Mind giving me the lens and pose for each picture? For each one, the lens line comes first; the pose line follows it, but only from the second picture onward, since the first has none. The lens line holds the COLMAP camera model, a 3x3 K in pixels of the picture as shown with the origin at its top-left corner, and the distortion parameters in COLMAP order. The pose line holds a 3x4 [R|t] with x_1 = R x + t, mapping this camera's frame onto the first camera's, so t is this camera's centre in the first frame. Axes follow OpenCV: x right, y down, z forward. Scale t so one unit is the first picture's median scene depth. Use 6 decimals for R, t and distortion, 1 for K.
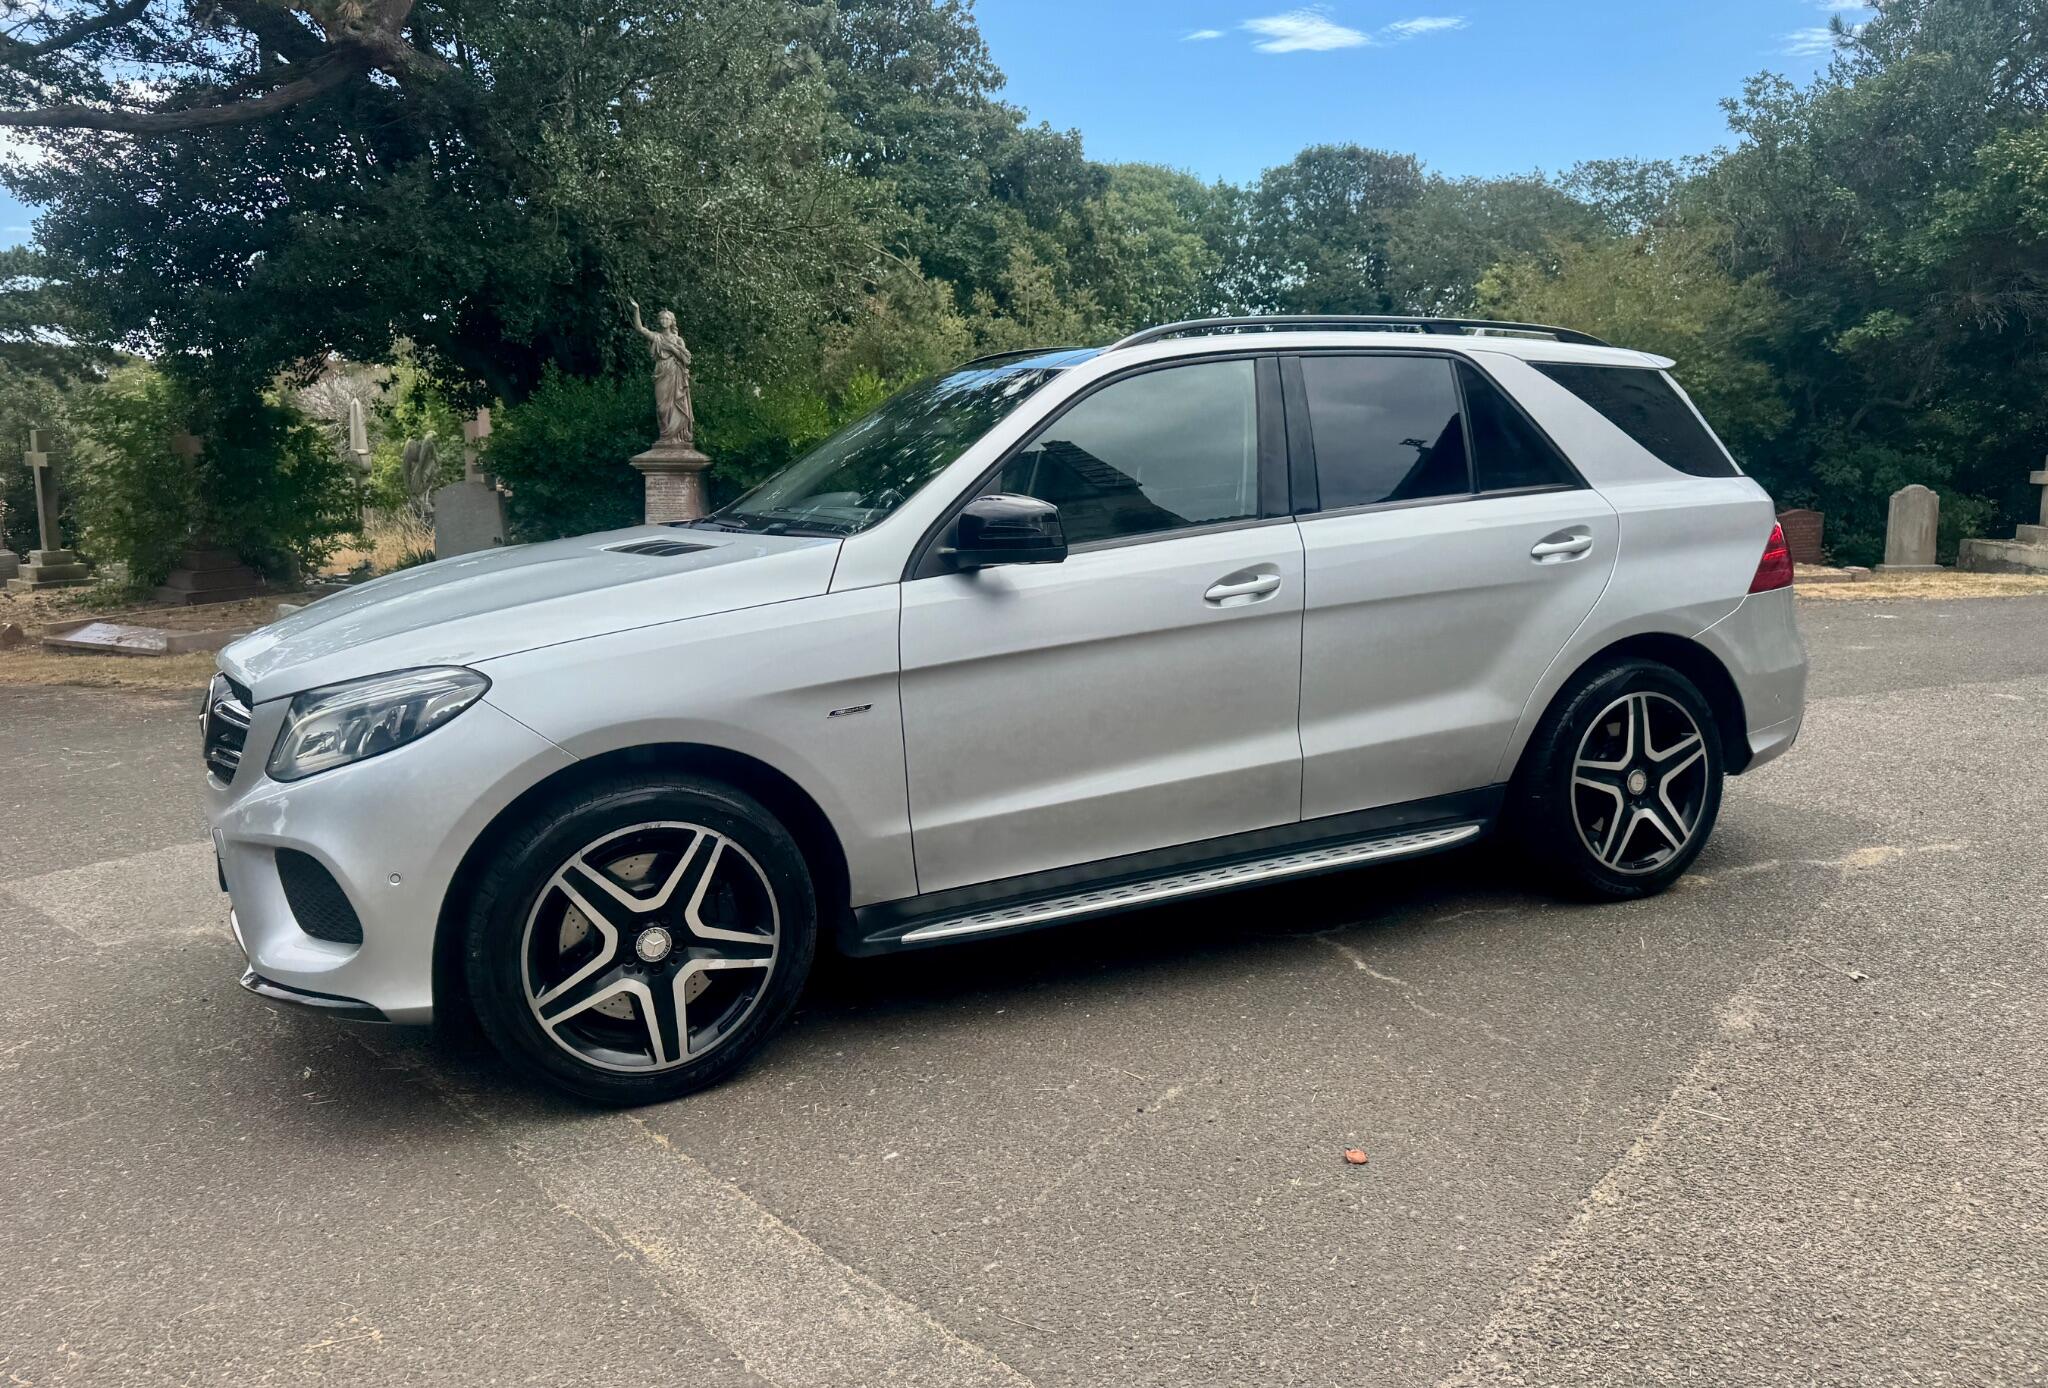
lens RADIAL K [[1446.9, 0, 1024.0], [0, 1446.9, 694.0], [0, 0, 1]] dist [0.083205, -0.095836]
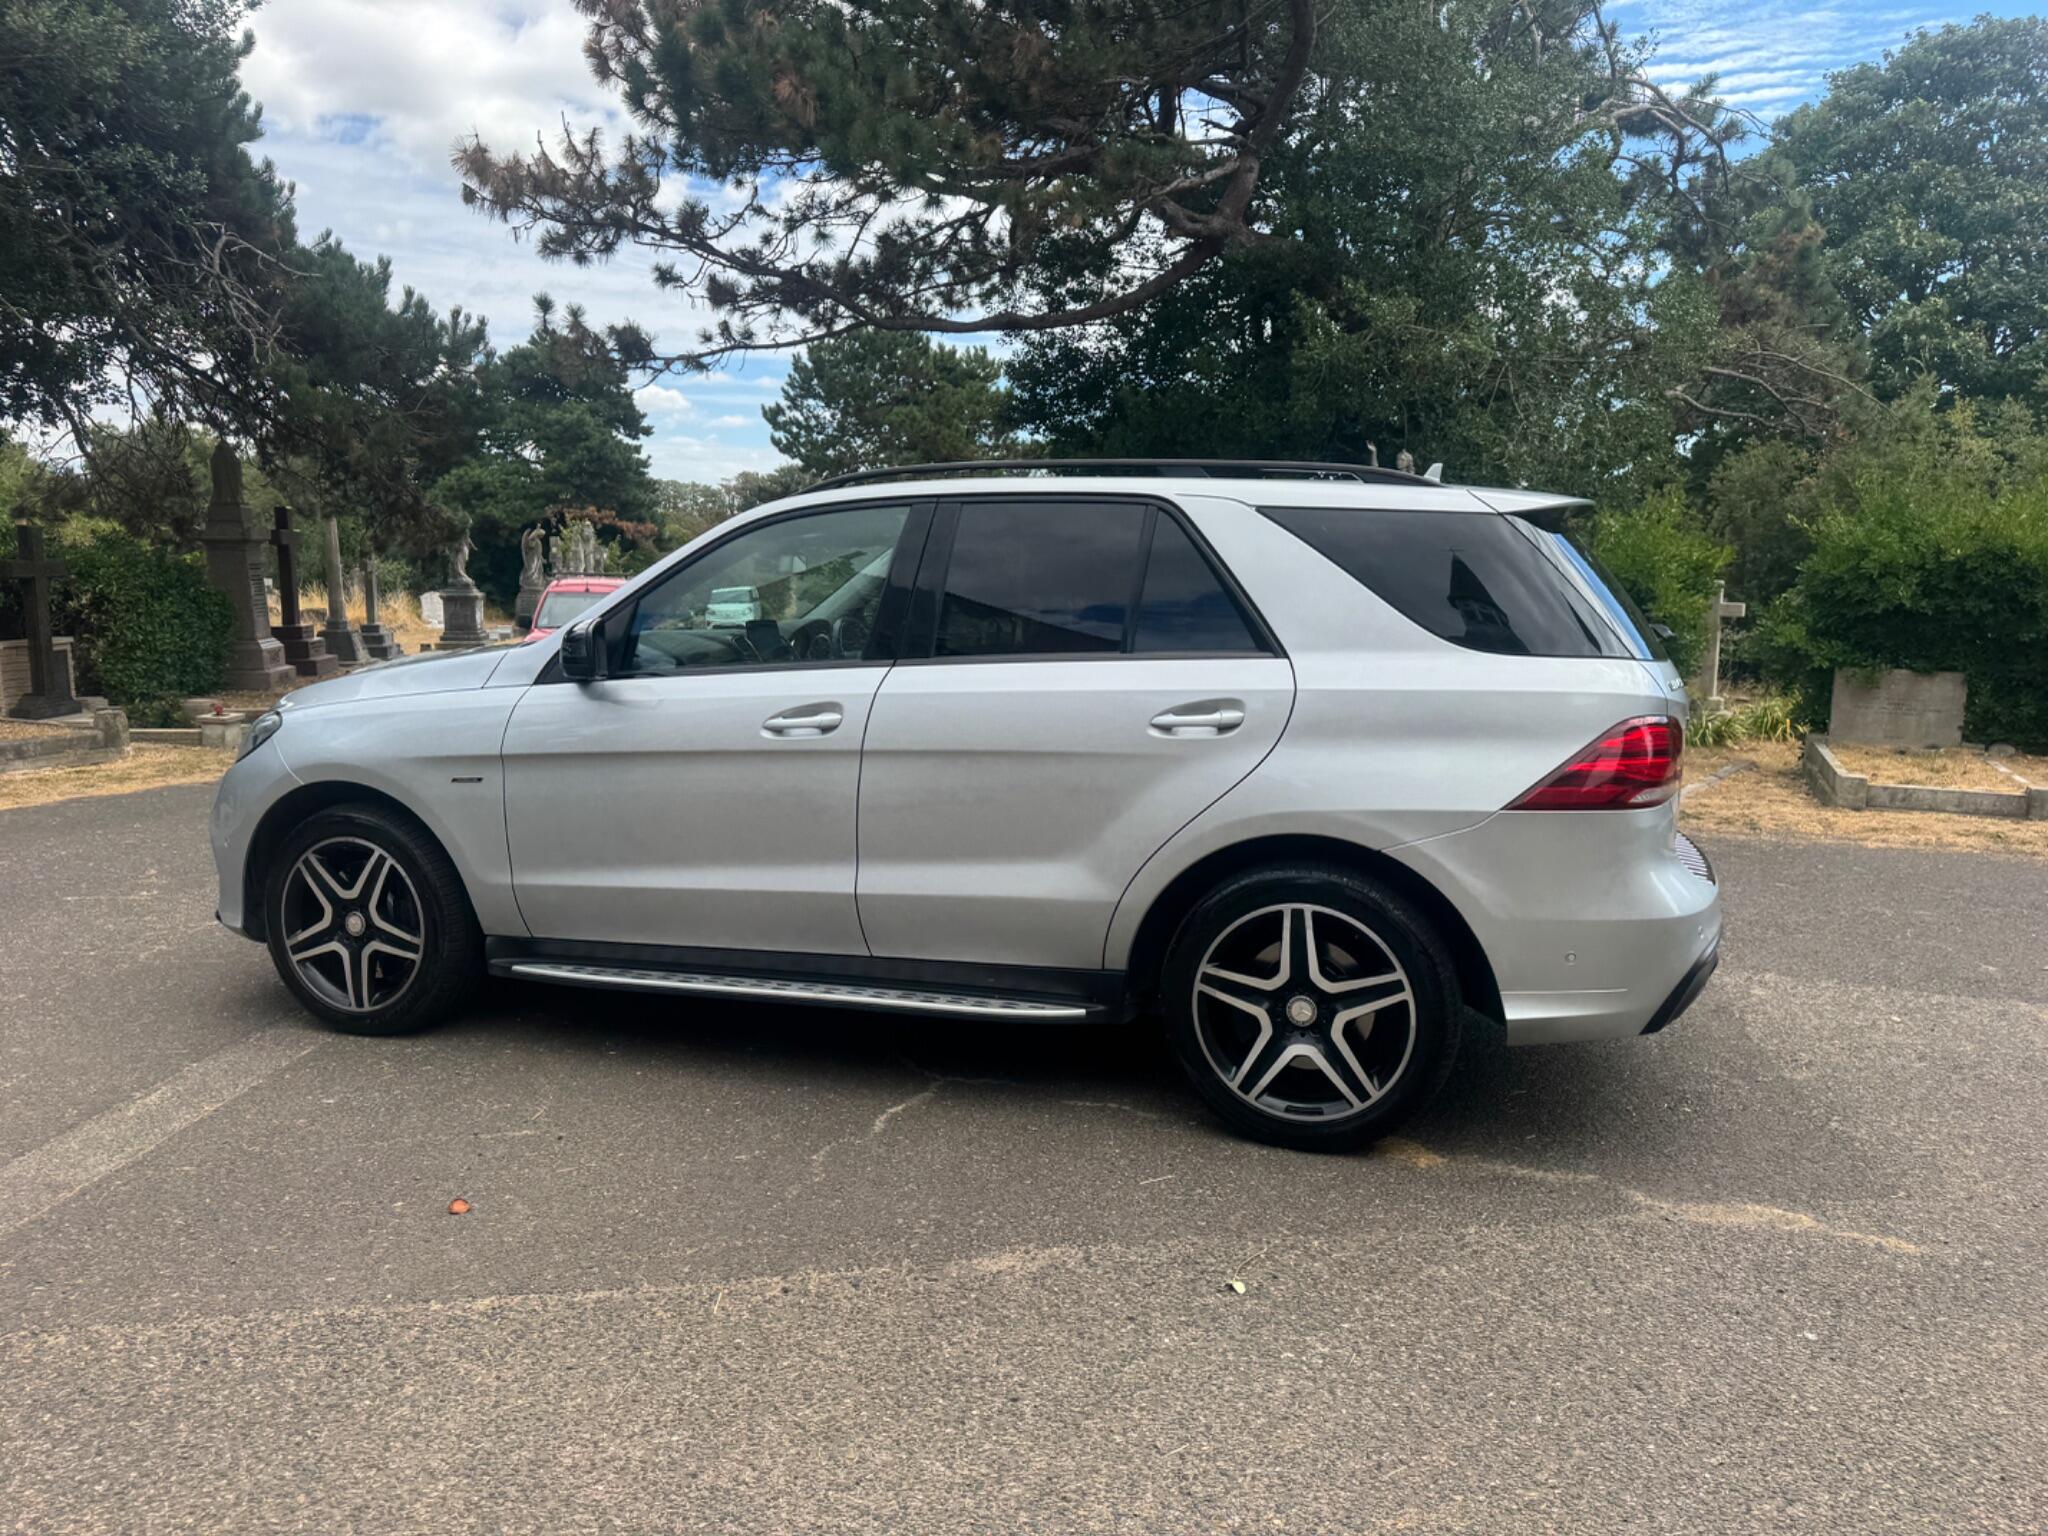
lens RADIAL K [[1350.5, 0, 1024.0], [0, 1350.5, 826.7], [0, 0, 1]] dist [0.112242, -0.170583]
pose [[0.742455, 0.148562, -0.653215, 0.827270], [-0.139922, 0.987983, 0.065661, -0.075901], [0.655120, 0.042649, 0.754320, 0.318692]]
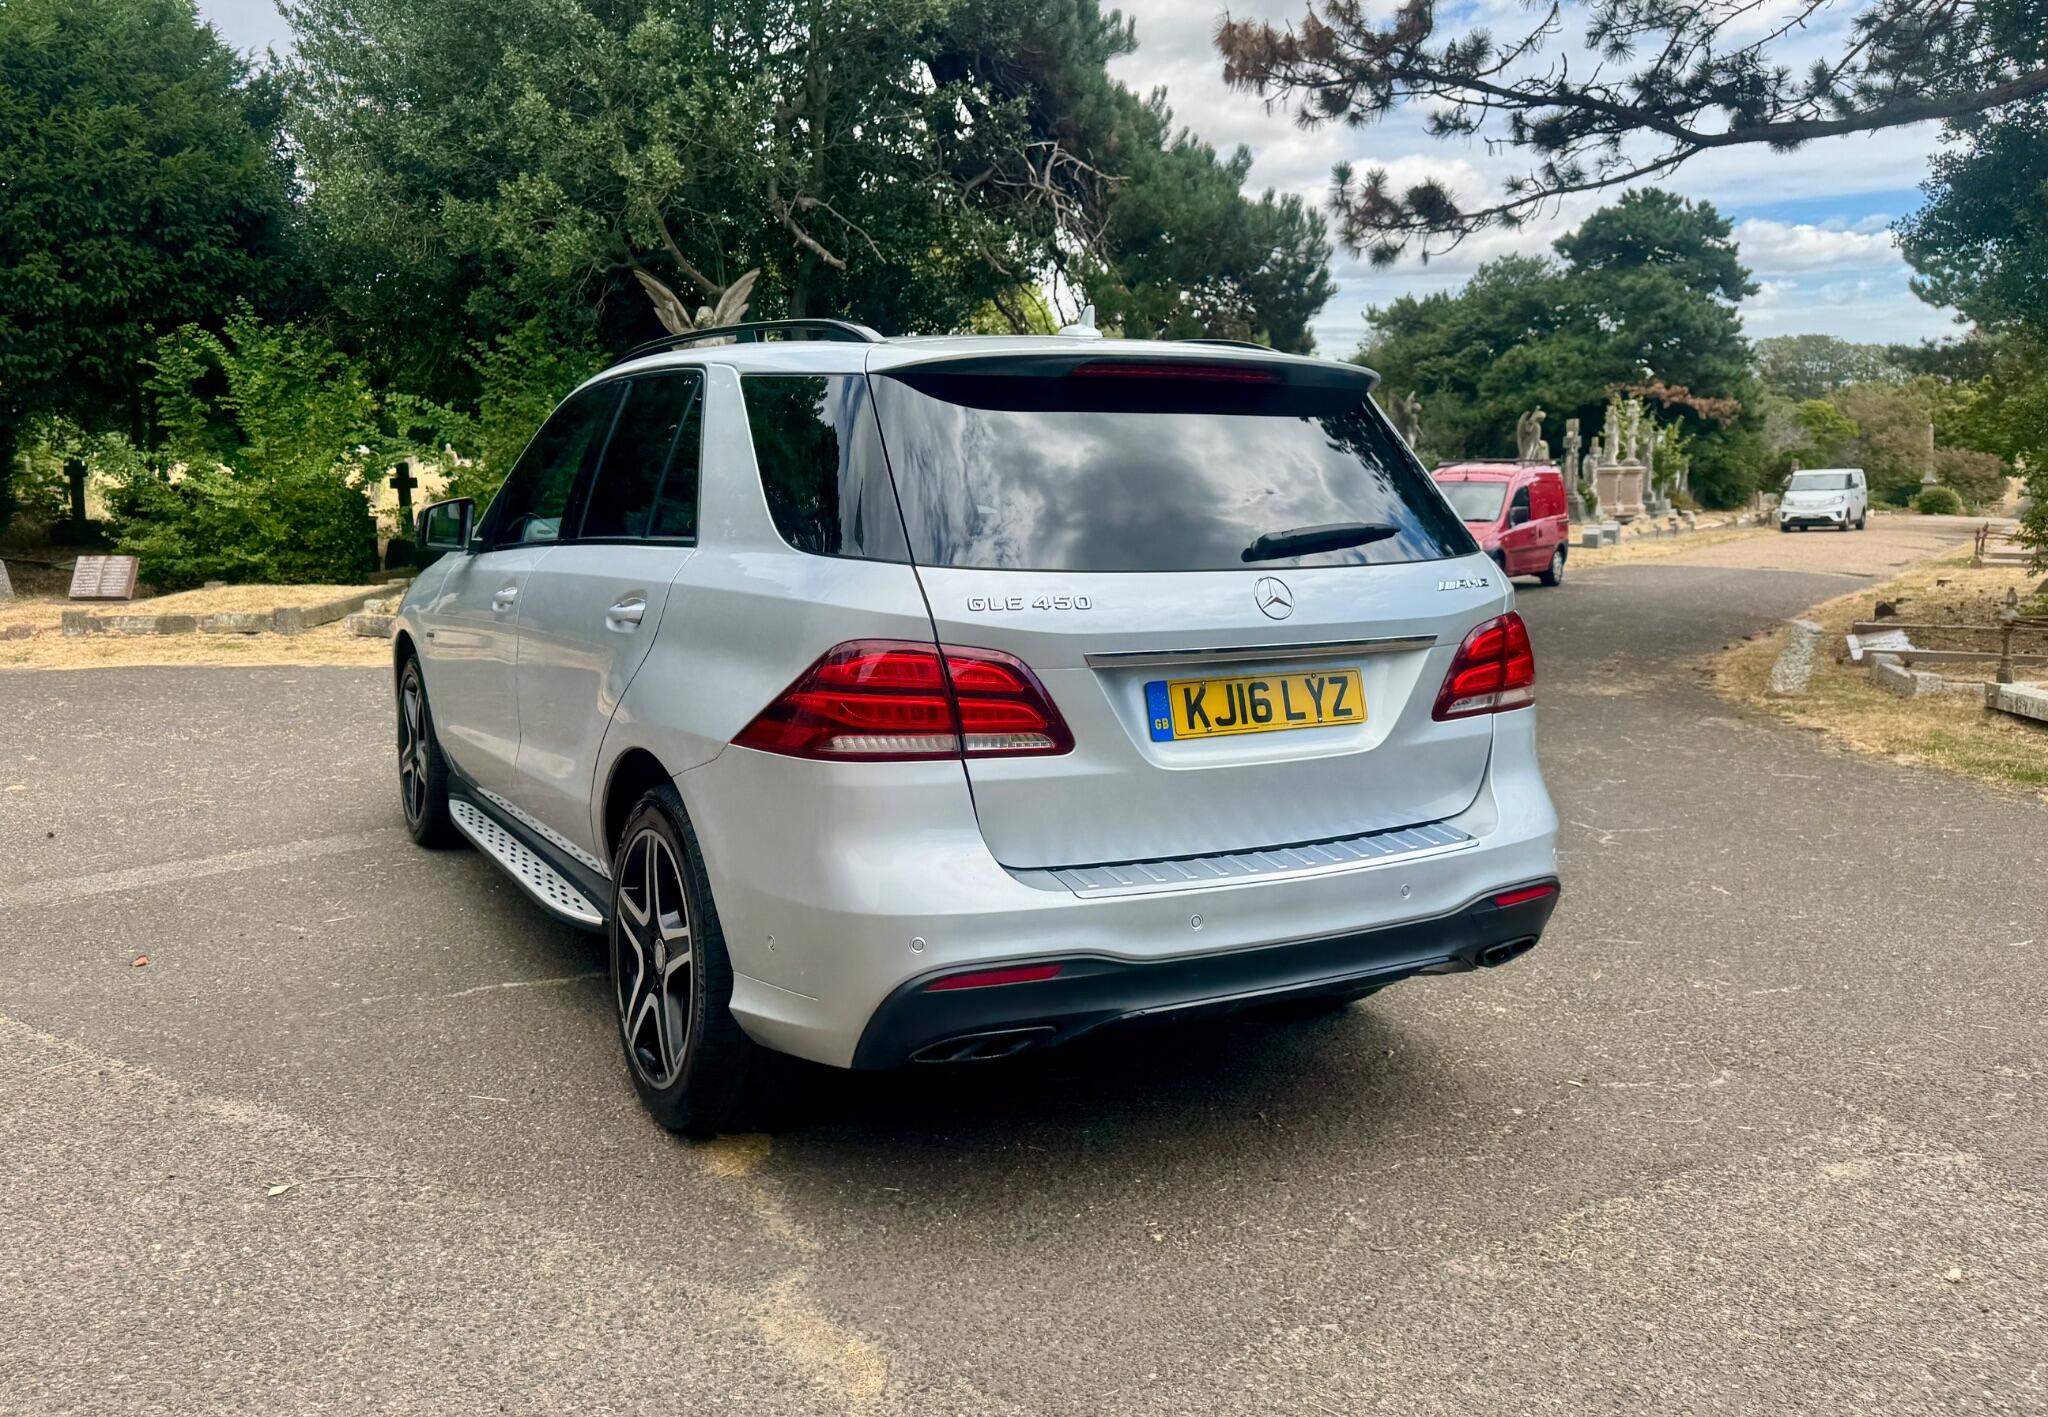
lens RADIAL K [[1535.8, 0, 1024.0], [0, 1535.8, 708.5], [0, 0, 1]] dist [0.061155, -0.084574]
pose [[0.099308, 0.179696, -0.978697, 1.210625], [-0.173897, 0.971557, 0.160740, -0.223884], [0.979744, 0.154230, 0.127732, 1.129110]]
